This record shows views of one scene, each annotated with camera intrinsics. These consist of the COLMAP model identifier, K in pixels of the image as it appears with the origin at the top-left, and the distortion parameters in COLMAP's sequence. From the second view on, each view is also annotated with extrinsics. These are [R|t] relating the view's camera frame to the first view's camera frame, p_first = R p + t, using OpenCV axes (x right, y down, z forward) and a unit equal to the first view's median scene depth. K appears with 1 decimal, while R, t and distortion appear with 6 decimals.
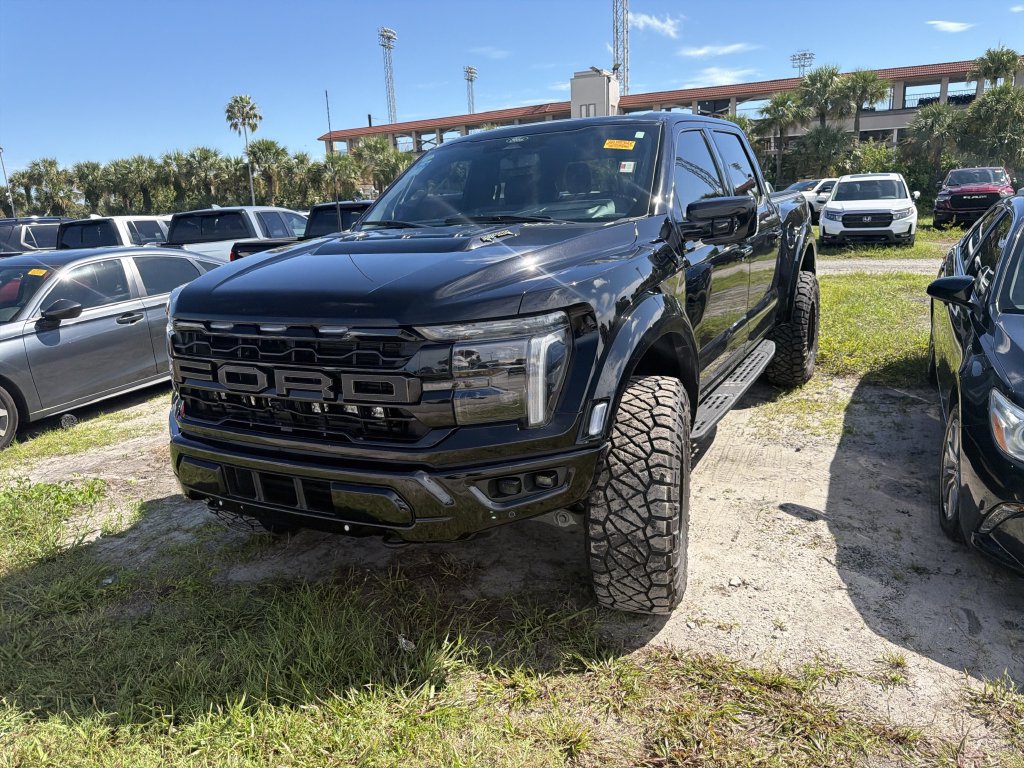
lens RADIAL K [[728.7, 0, 512.0], [0, 728.7, 384.0], [0, 0, 1]] dist [0.037207, -0.047993]
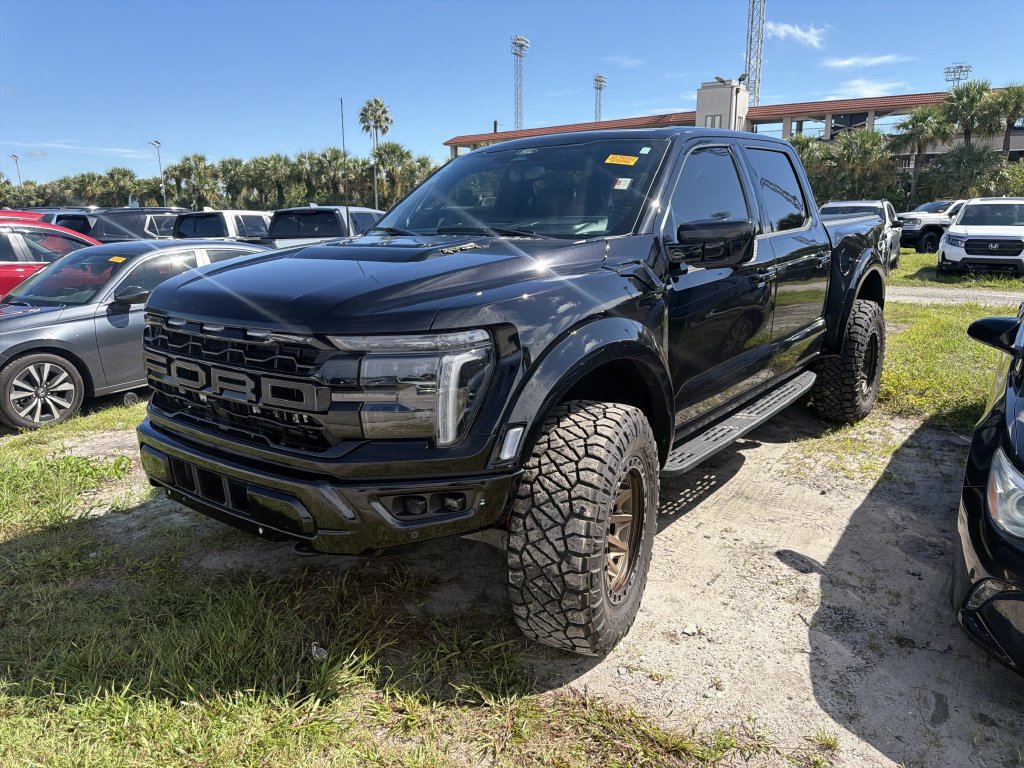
lens RADIAL K [[729.7, 0, 513.5], [0, 729.7, 378.0], [0, 0, 1]] dist [0.036920, -0.043117]
pose [[0.986592, 0.074145, -0.145395, 0.203083], [-0.076587, 0.996999, -0.011263, -0.022220], [0.144124, 0.022247, 0.989310, 0.038268]]
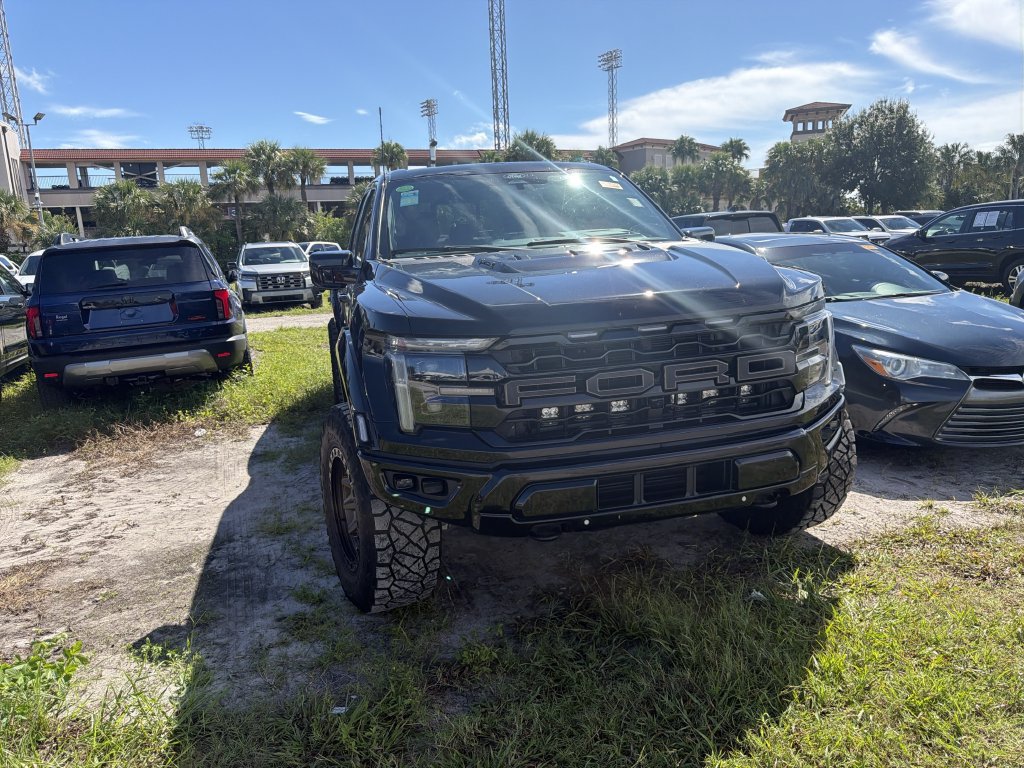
lens RADIAL K [[724.7, 0, 511.4], [0, 724.7, 378.0], [0, 0, 1]] dist [0.024725, -0.036681]
pose [[0.728995, -0.113652, 0.675018, -0.988447], [0.176301, 0.984026, -0.024720, -0.014001], [-0.661426, 0.137027, 0.737387, 0.328470]]
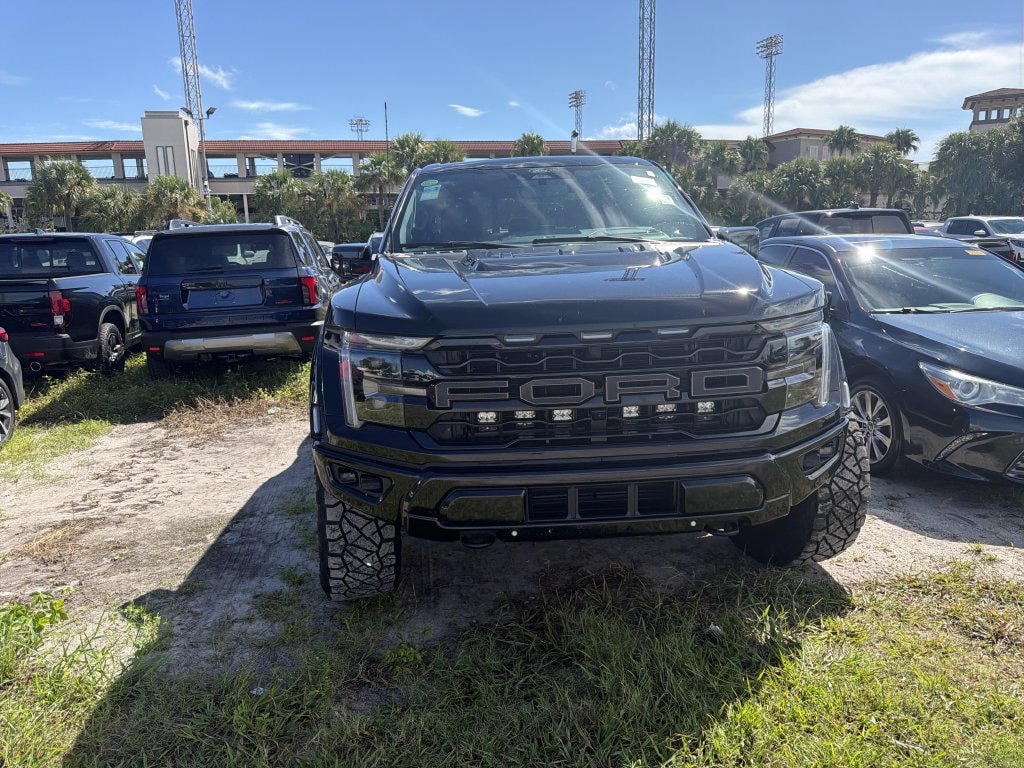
lens RADIAL K [[724.7, 0, 511.4], [0, 724.7, 378.0], [0, 0, 1]] dist [0.024725, -0.036681]
pose [[0.845801, -0.074418, 0.528283, -0.790725], [0.112775, 0.992786, -0.040705, 0.005728], [-0.521443, 0.094005, 0.848092, 0.209170]]
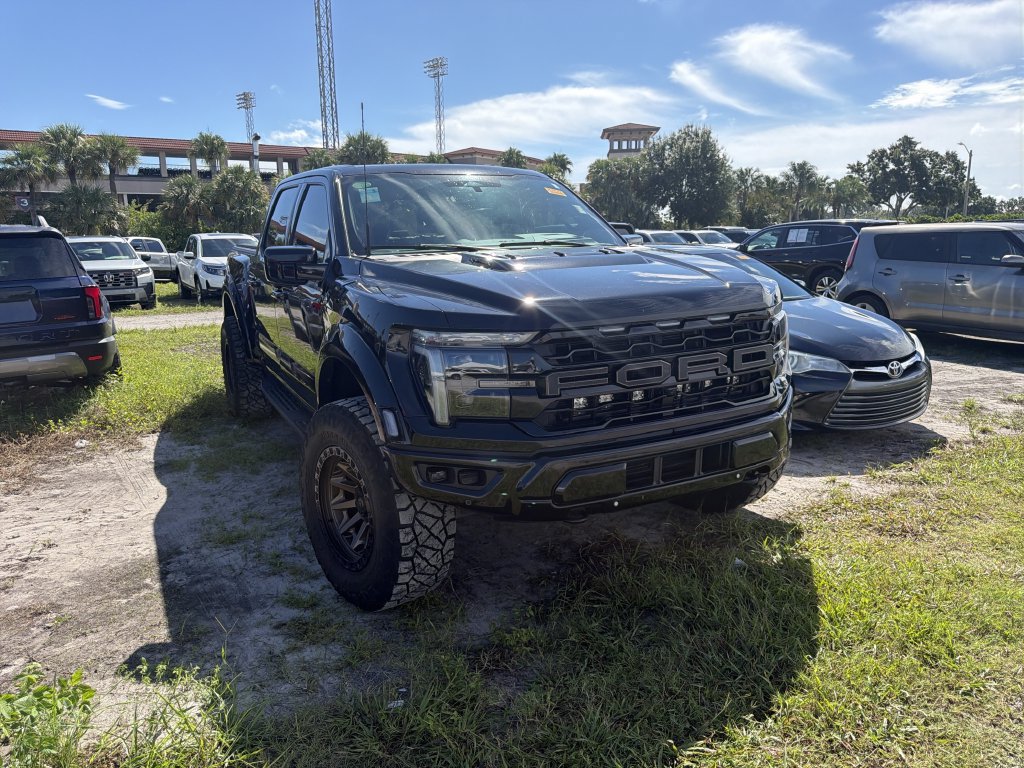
lens RADIAL K [[724.7, 0, 511.4], [0, 724.7, 378.0], [0, 0, 1]] dist [0.024725, -0.036681]
pose [[0.549045, -0.117845, 0.827443, -1.183025], [0.192063, 0.981305, 0.012316, -0.045221], [-0.813425, 0.152159, 0.561415, 0.490439]]
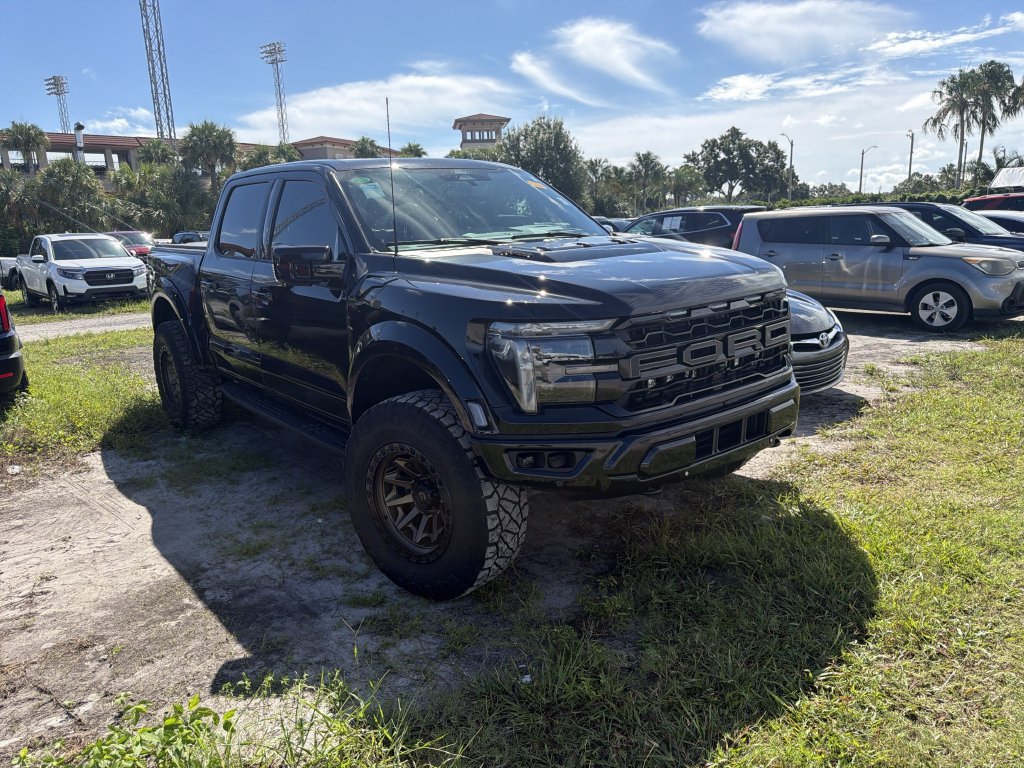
lens RADIAL K [[723.3, 0, 513.6], [0, 723.3, 385.3], [0, 0, 1]] dist [0.030444, -0.039542]
pose [[0.372598, -0.165653, 0.913088, -1.351563], [0.245351, 0.966511, 0.075226, -0.103312], [-0.894972, 0.195998, 0.400763, 0.711984]]
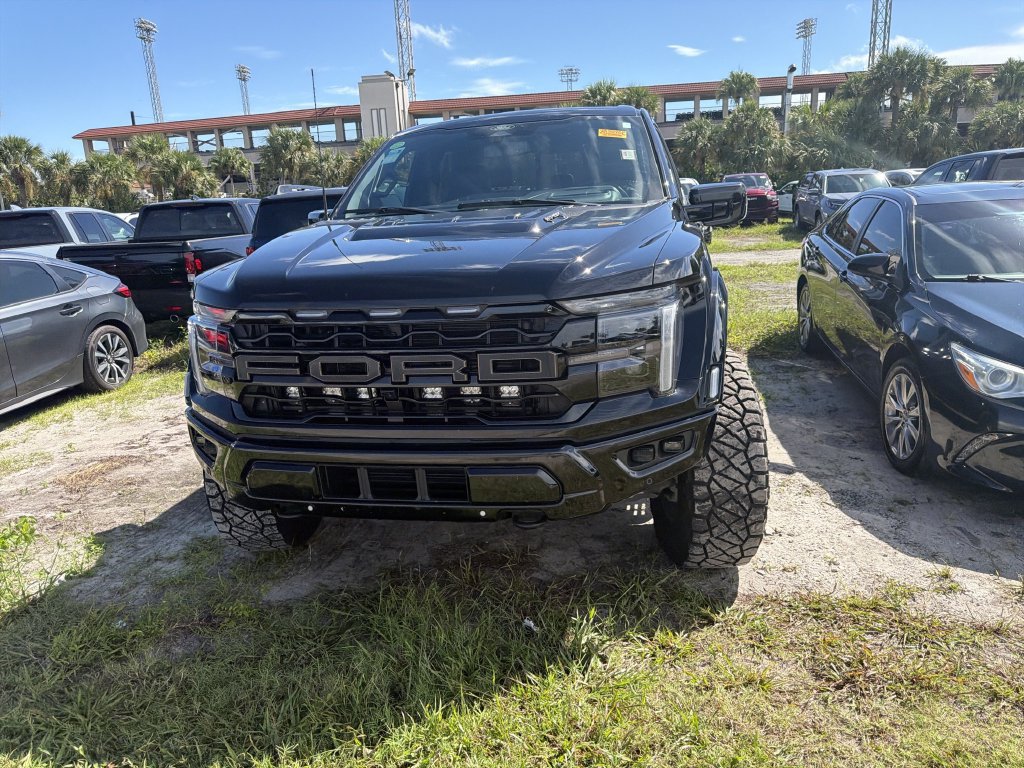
lens RADIAL K [[726.4, 0, 512.0], [0, 726.4, 384.0], [0, 0, 1]] dist [0.024385, -0.033816]
pose [[0.960239, -0.068604, 0.270619, -0.359078], [0.070177, 0.997527, 0.003873, 0.019583], [-0.270216, 0.015273, 0.962679, 0.052375]]
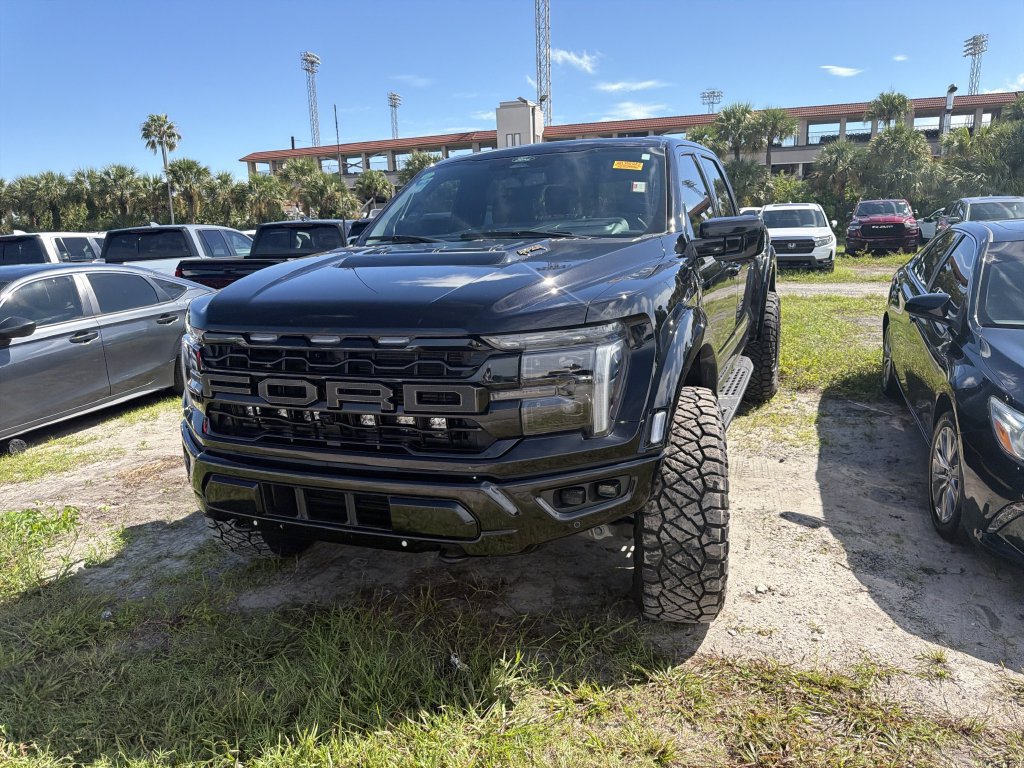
lens RADIAL K [[727.2, 0, 512.7], [0, 727.2, 377.1], [0, 0, 1]] dist [0.024012, -0.030835]
pose [[0.994498, -0.006873, 0.104526, -0.149946], [0.011128, 0.999130, -0.040181, 0.013162], [-0.104159, 0.041123, 0.993710, 0.014503]]
